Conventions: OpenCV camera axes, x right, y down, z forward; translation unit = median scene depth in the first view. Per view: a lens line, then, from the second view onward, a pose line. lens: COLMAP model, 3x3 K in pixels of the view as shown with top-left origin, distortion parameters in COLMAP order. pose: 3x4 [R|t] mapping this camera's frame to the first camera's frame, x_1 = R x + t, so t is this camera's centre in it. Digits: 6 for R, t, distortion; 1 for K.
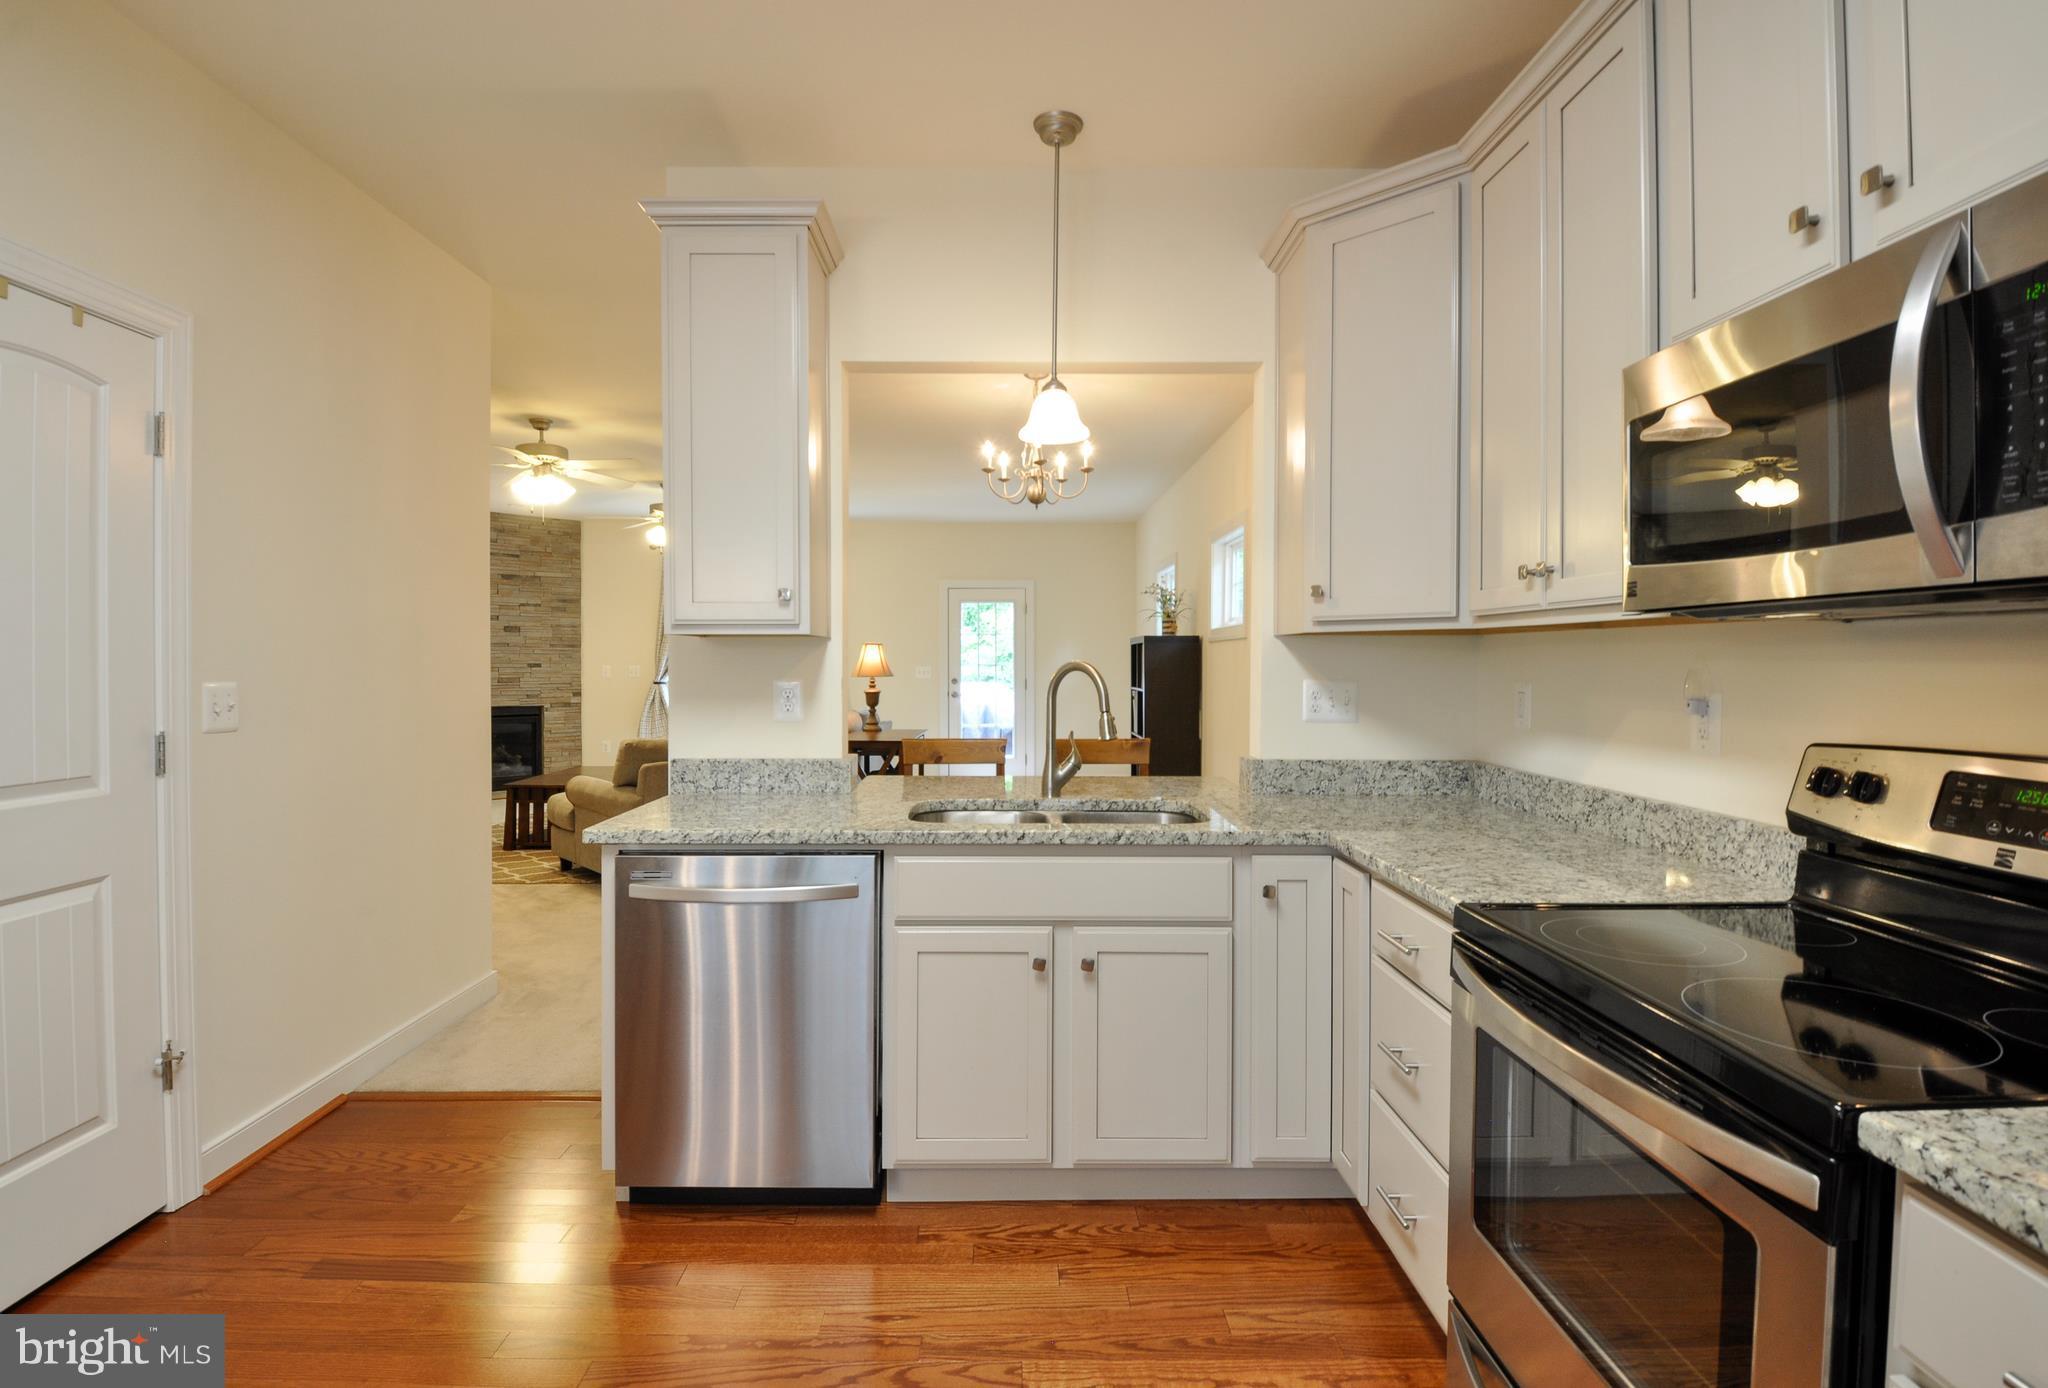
lens RADIAL K [[963.8, 0, 992.7], [0, 963.8, 673.0], [0, 0, 1]] dist [-0.020623, -0.001052]
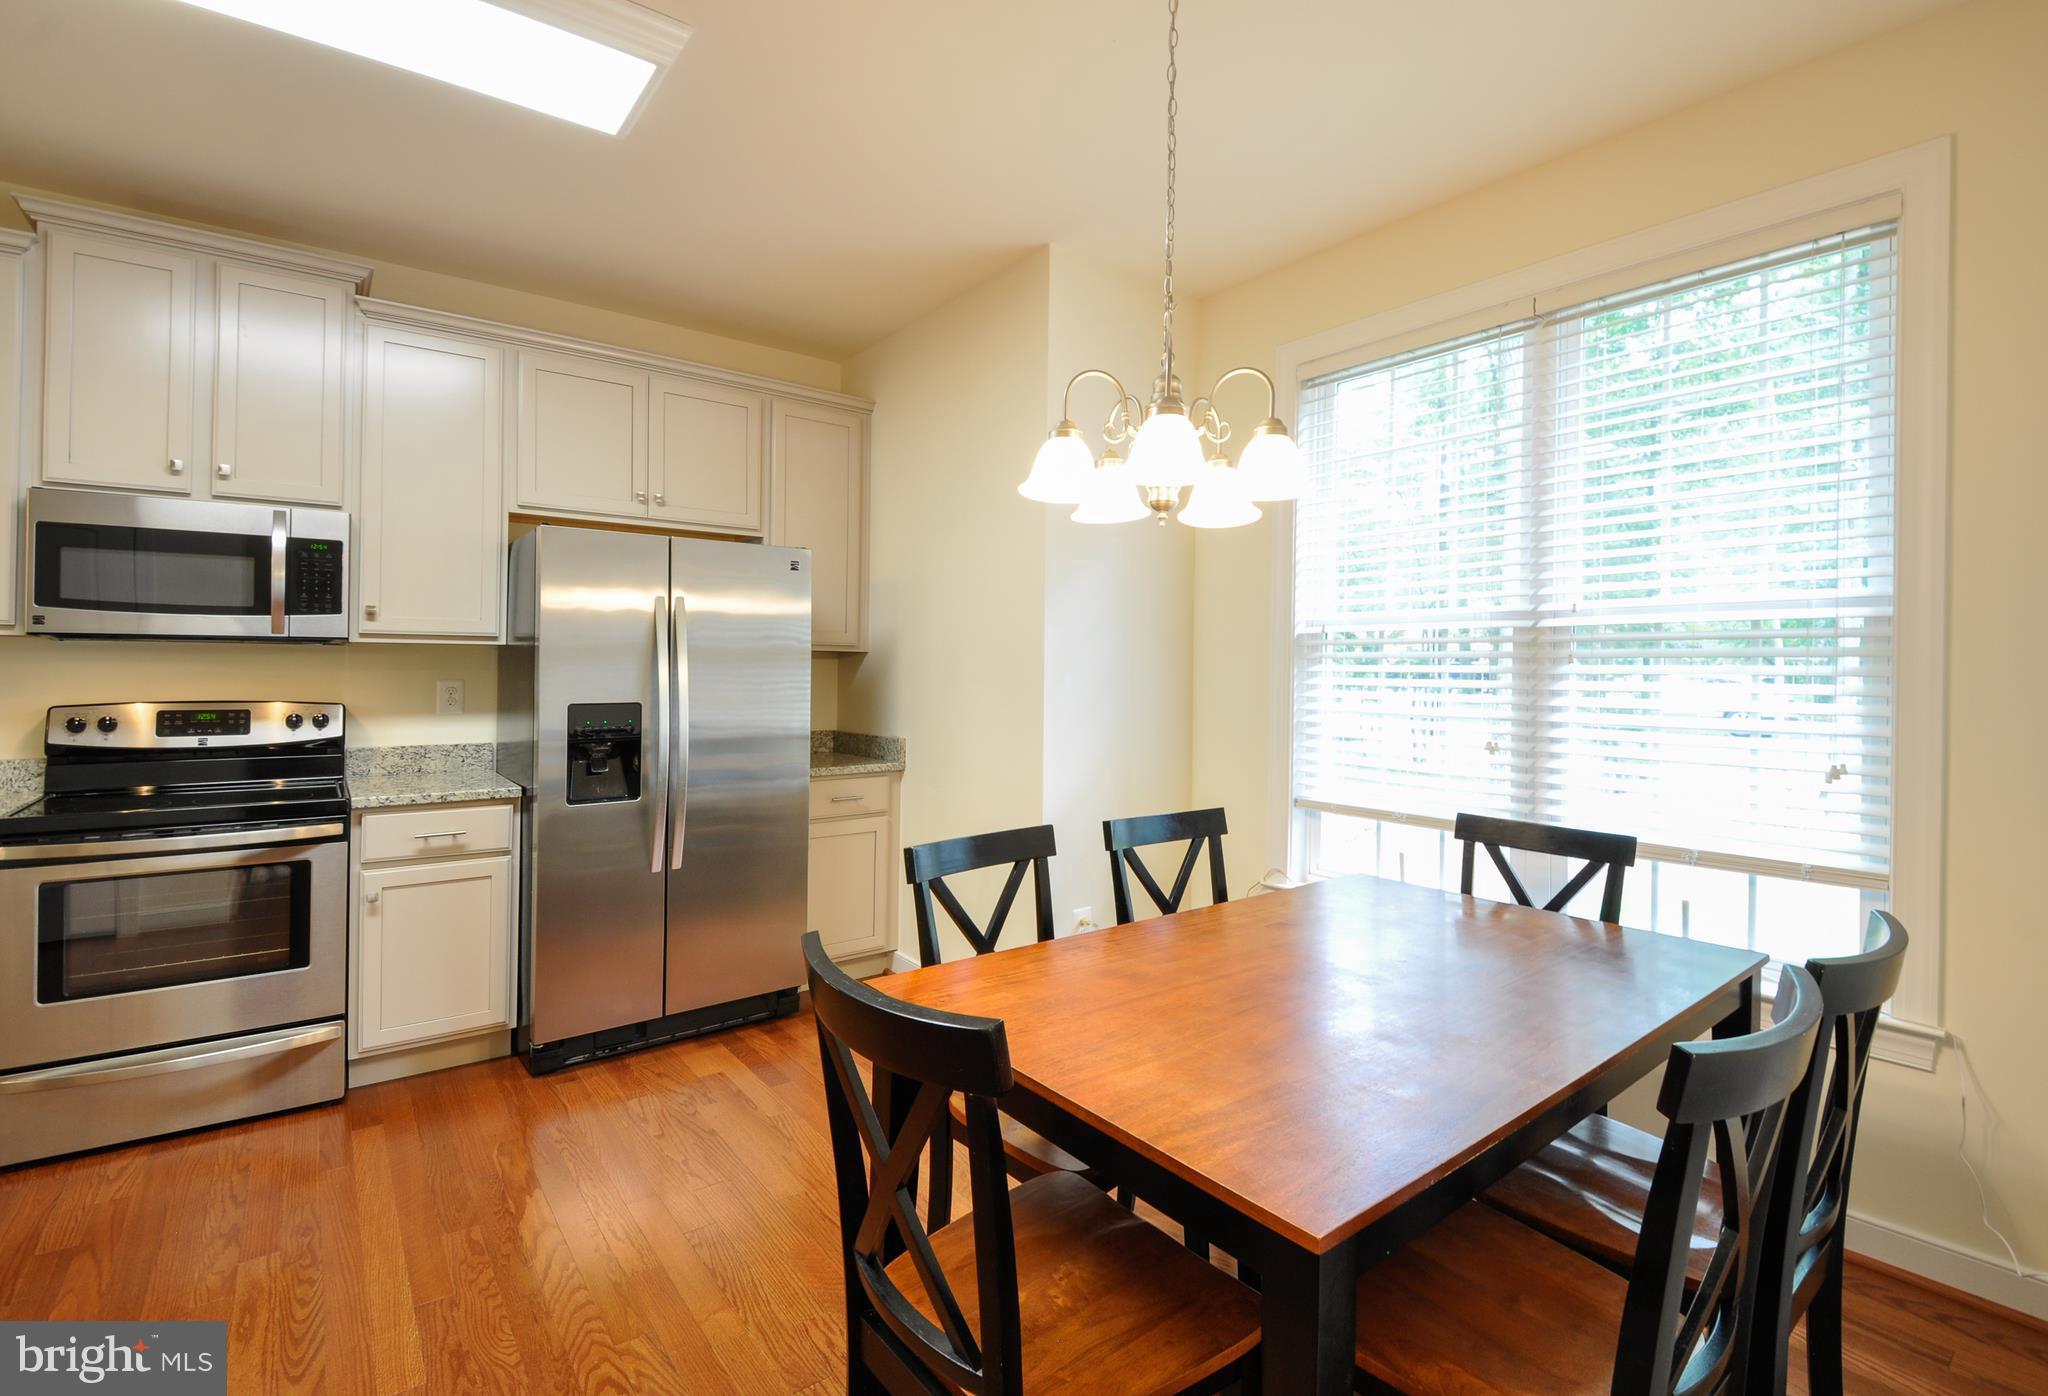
lens RADIAL K [[905.6, 0, 995.2], [0, 905.6, 656.9], [0, 0, 1]] dist [-0.000540, -0.013329]
pose [[-0.605345, -0.002589, 0.795959, -1.126189], [0.001004, 0.999991, 0.004016, -0.017372], [-0.795962, 0.003230, -0.605338, 0.417593]]
